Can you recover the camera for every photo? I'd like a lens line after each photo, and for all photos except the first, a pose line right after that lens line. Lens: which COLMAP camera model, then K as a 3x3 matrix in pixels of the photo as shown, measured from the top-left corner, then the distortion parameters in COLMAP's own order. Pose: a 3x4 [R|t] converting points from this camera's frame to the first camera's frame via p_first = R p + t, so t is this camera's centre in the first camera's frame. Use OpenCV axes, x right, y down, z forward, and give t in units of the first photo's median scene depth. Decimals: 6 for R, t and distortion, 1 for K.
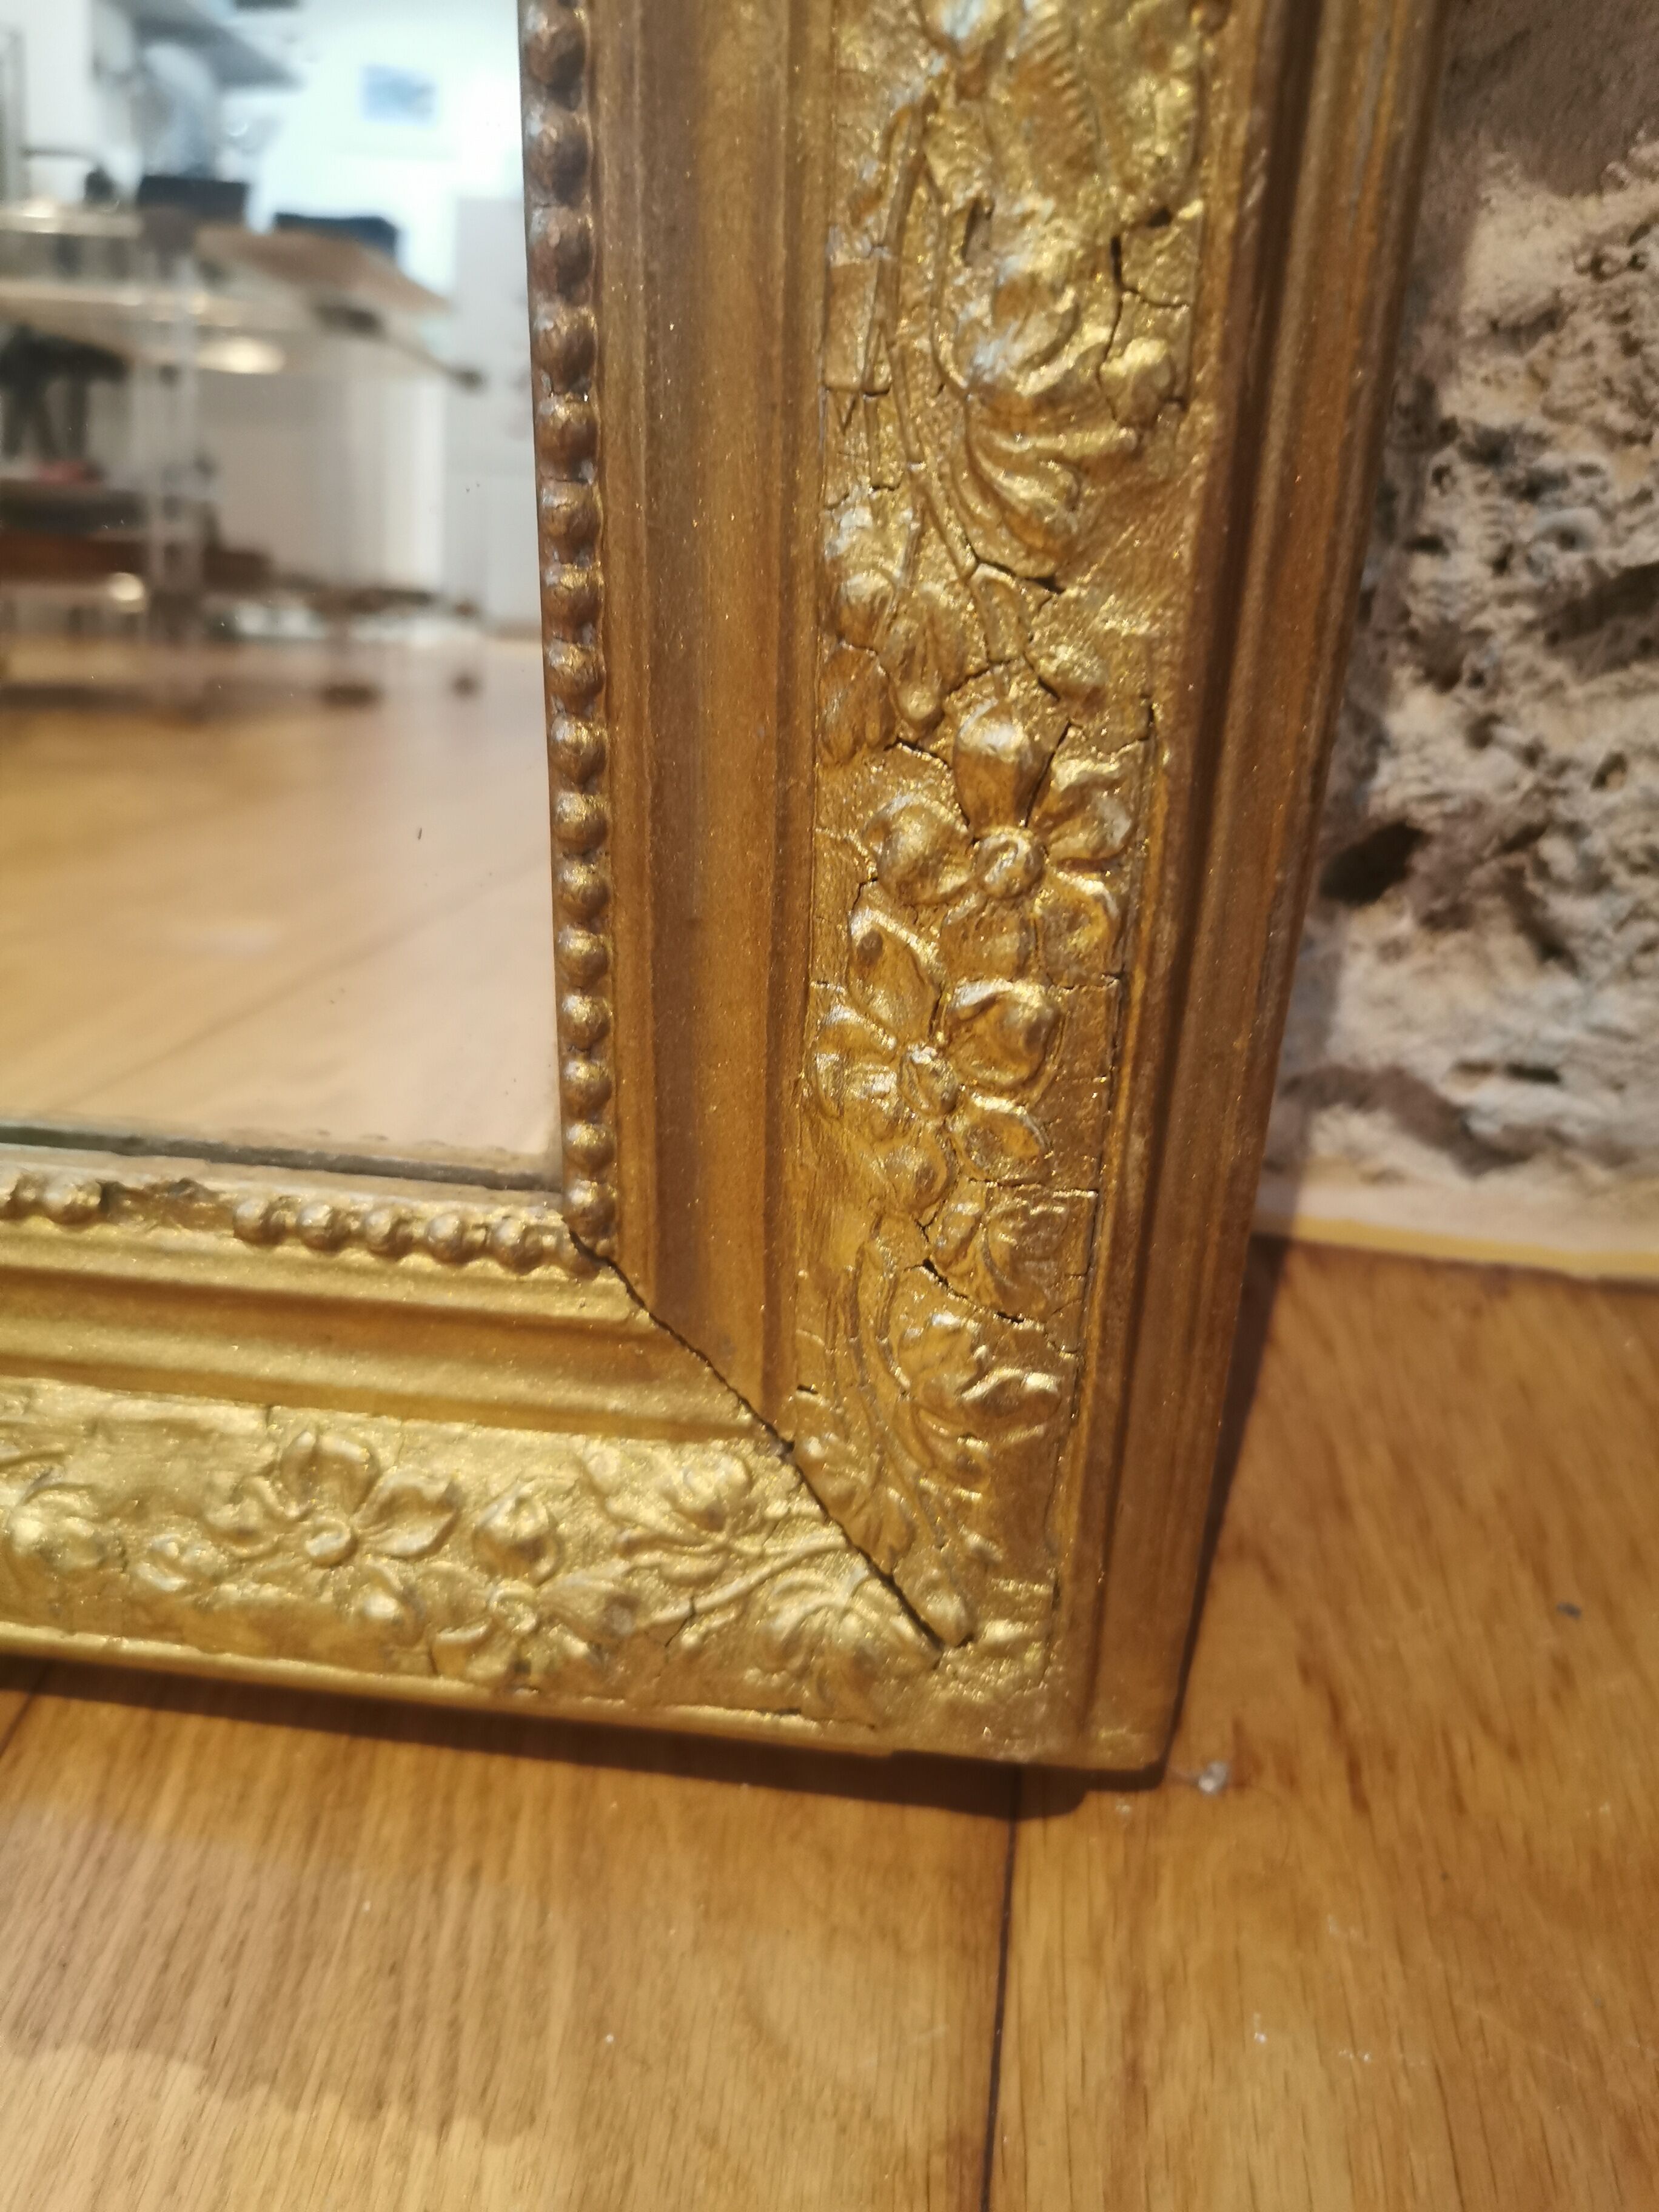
lens RADIAL K [[1741.7, 0, 824.4], [0, 1741.7, 1100.1], [0, 0, 1]] dist [0.032366, -0.013177]
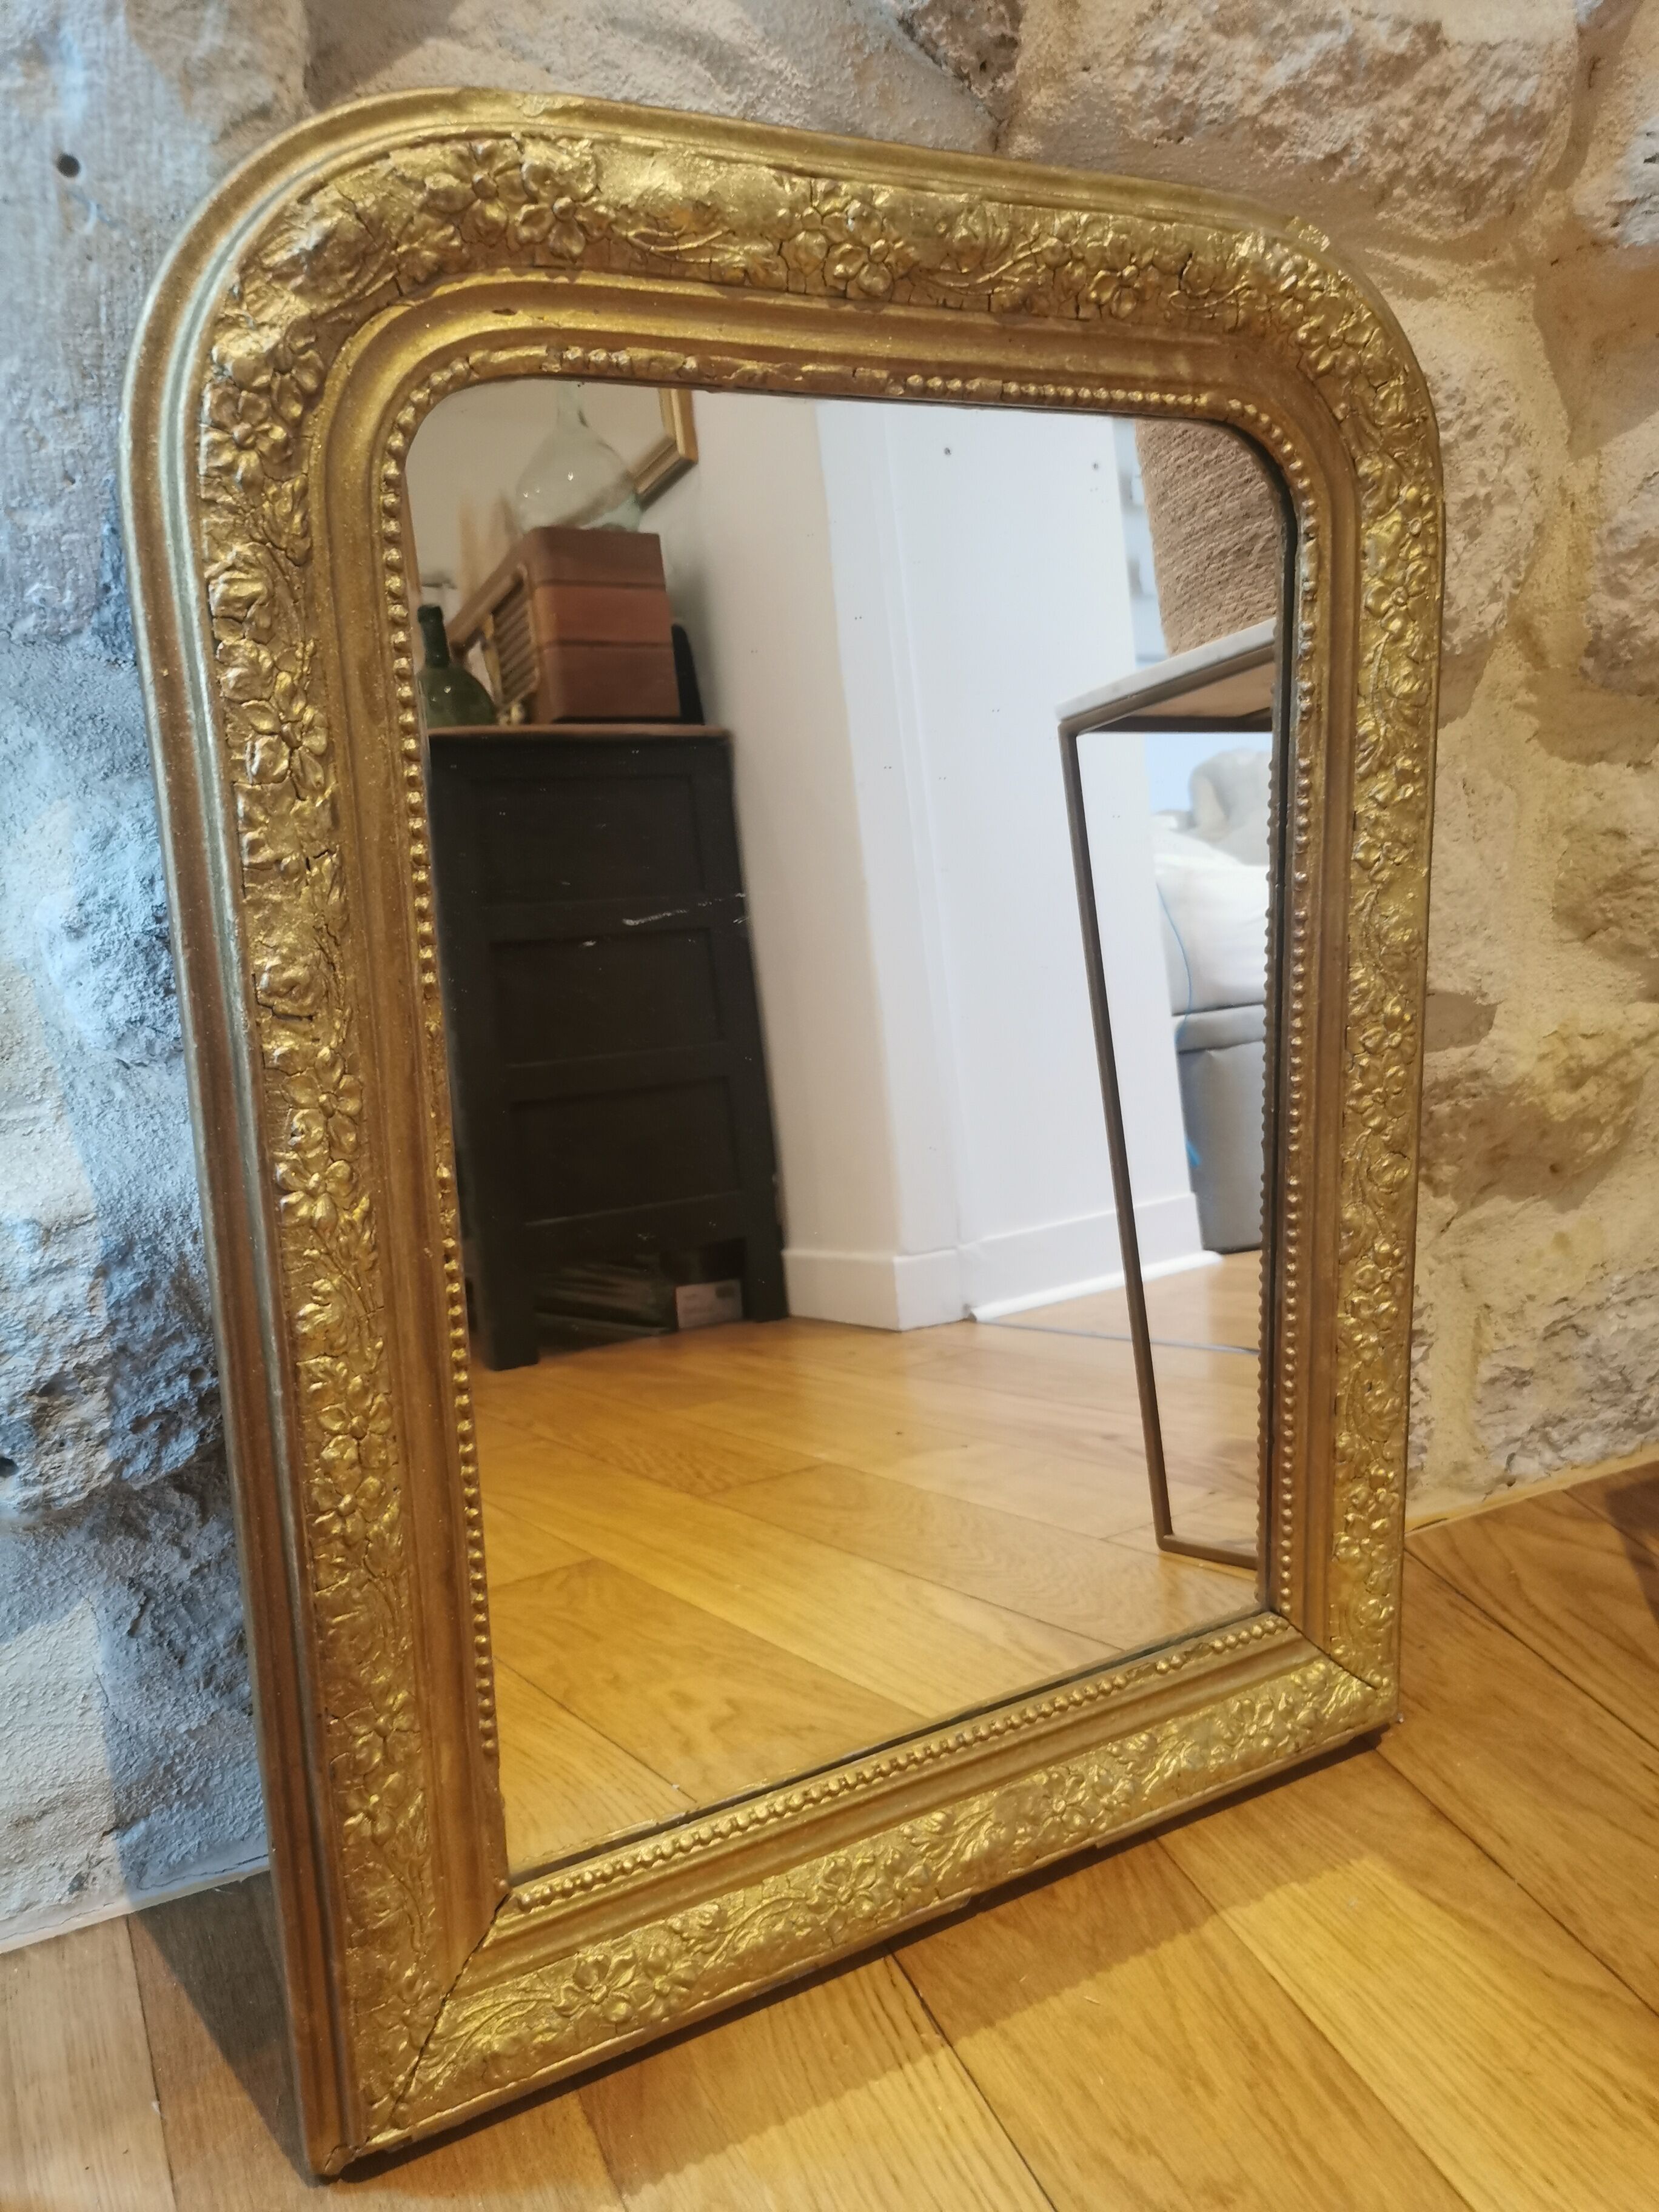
lens RADIAL K [[1741.7, 0, 824.4], [0, 1741.7, 1100.1], [0, 0, 1]] dist [0.032366, -0.013177]
pose [[0.811277, -0.204353, 0.547786, -2.858836], [0.309692, 0.944892, -0.106163, -0.912416], [-0.495904, 0.255772, 0.829855, -1.994673]]
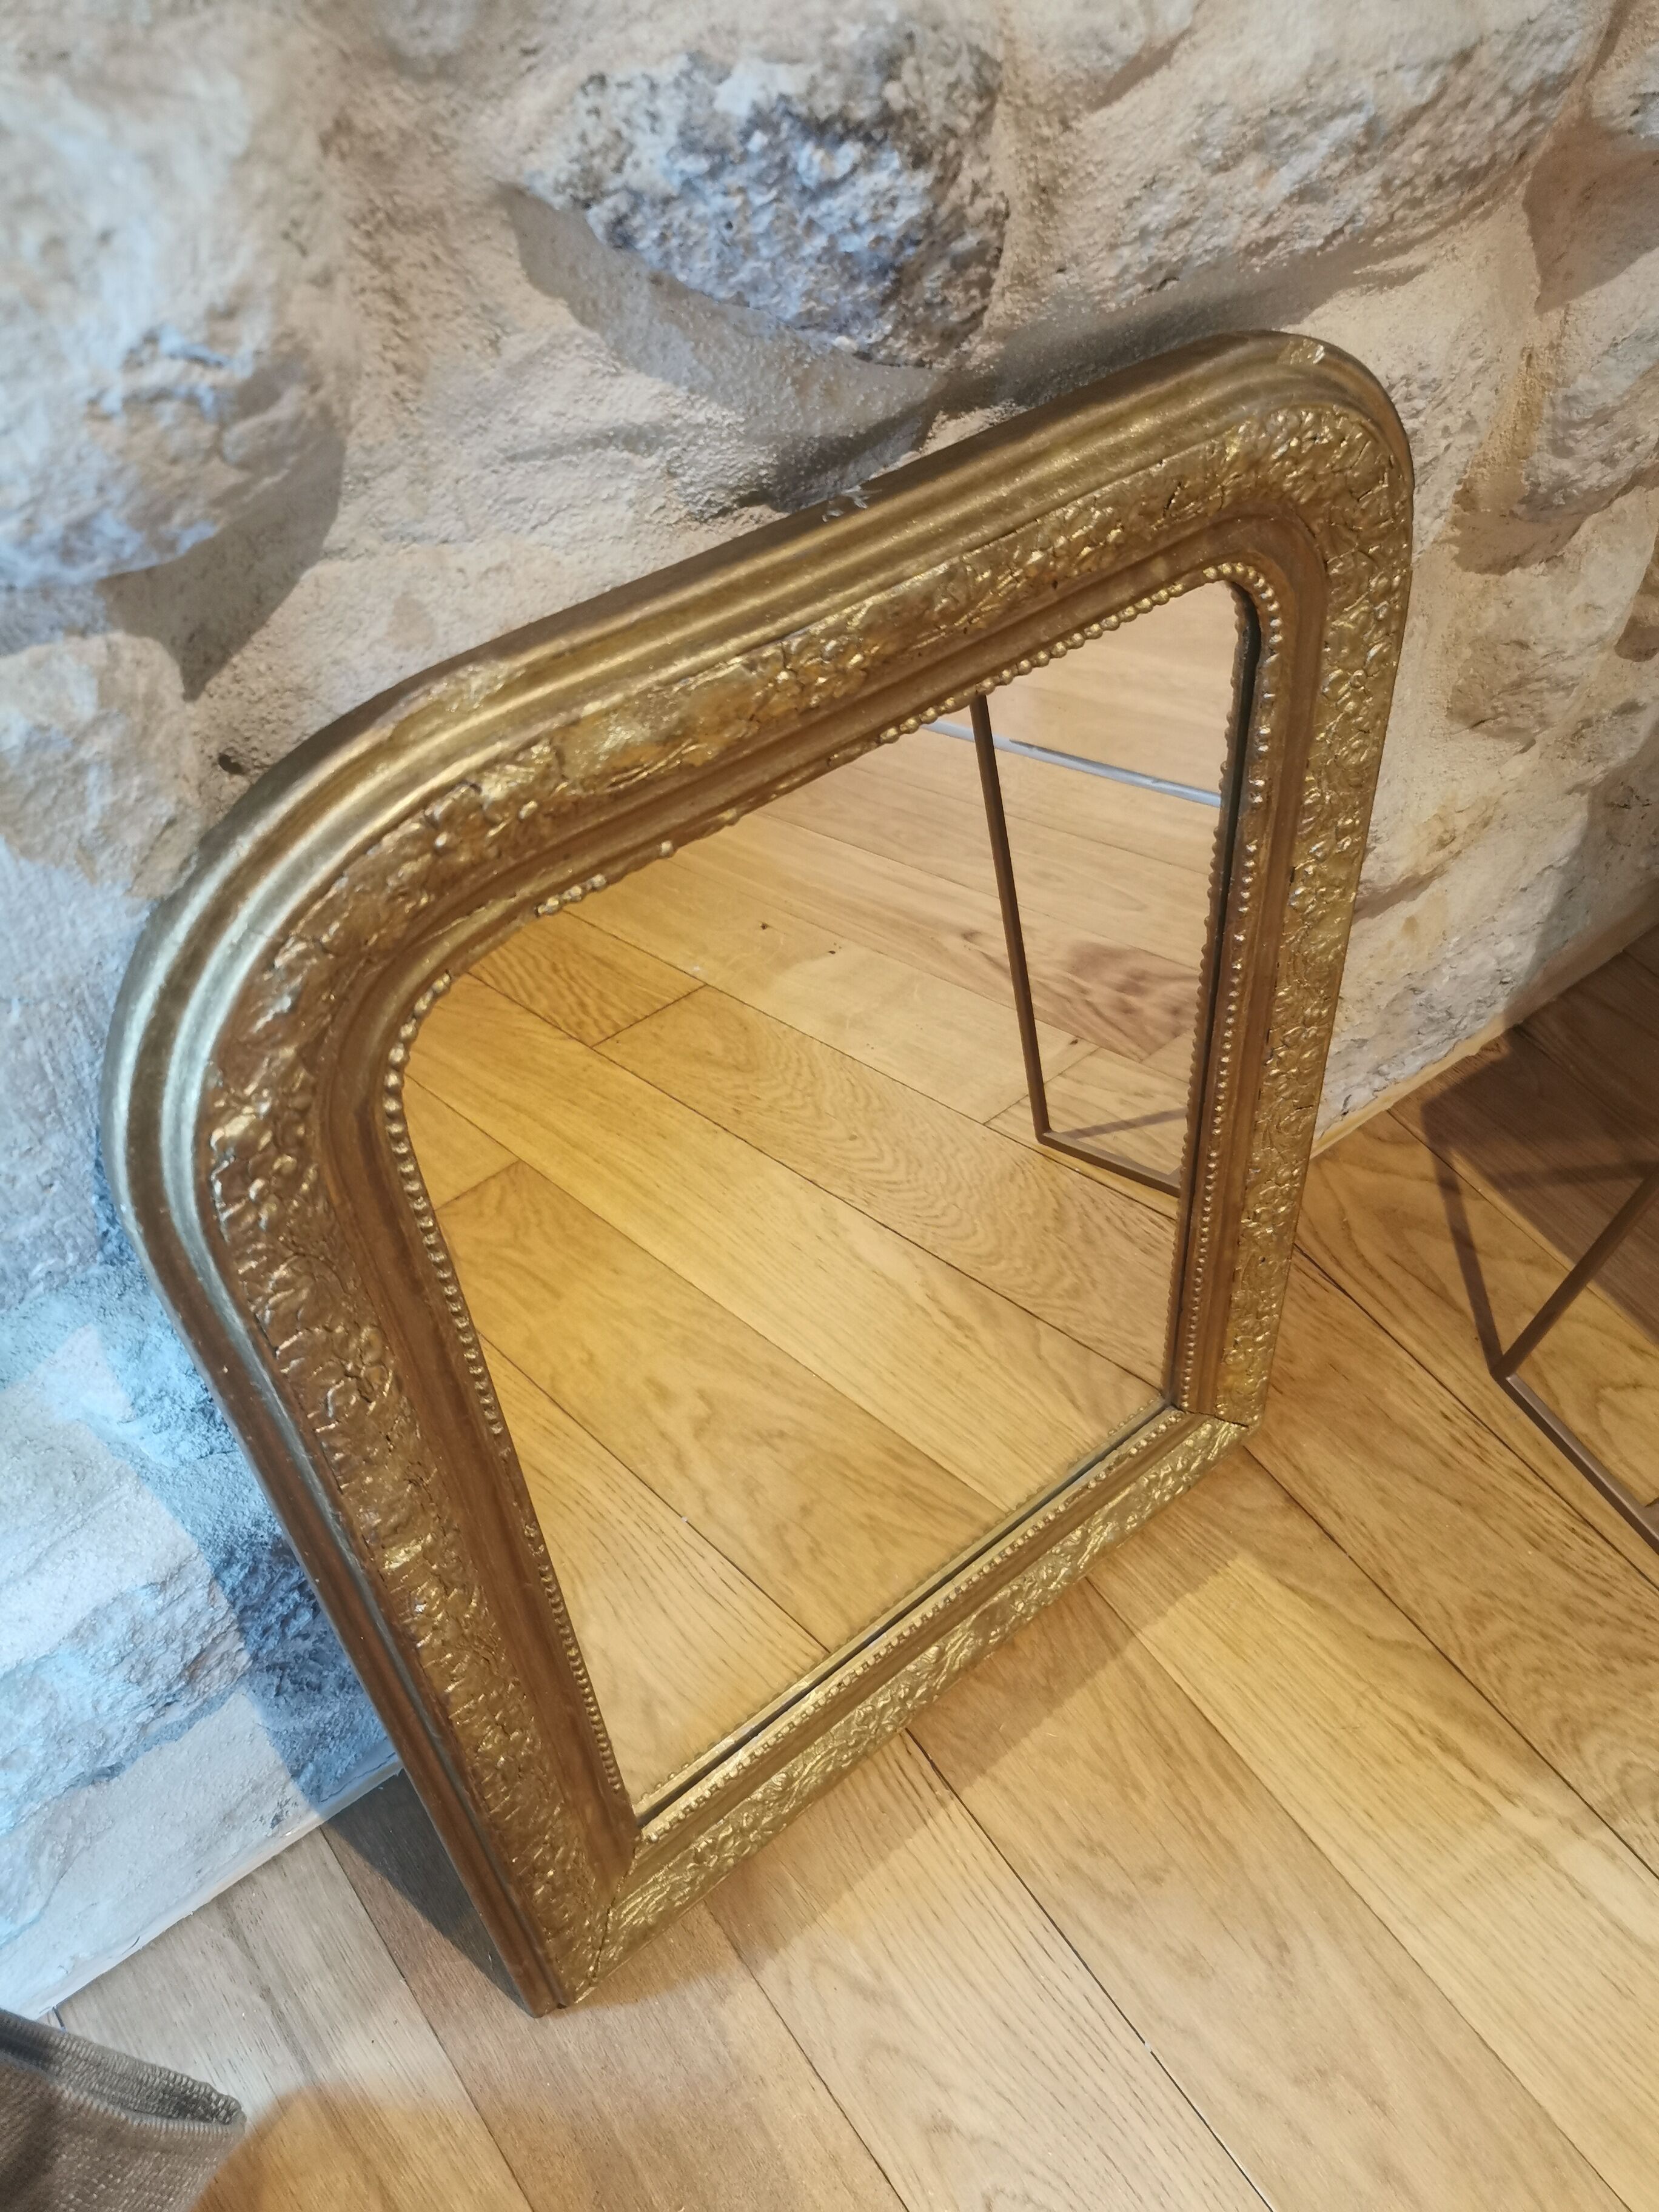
lens RADIAL K [[1741.7, 0, 824.4], [0, 1741.7, 1100.1], [0, 0, 1]] dist [0.032366, -0.013177]
pose [[0.698991, -0.569381, 0.432685, -2.394808], [0.390063, 0.810672, 0.436648, -3.069800], [-0.599385, -0.136438, 0.788747, -2.032089]]
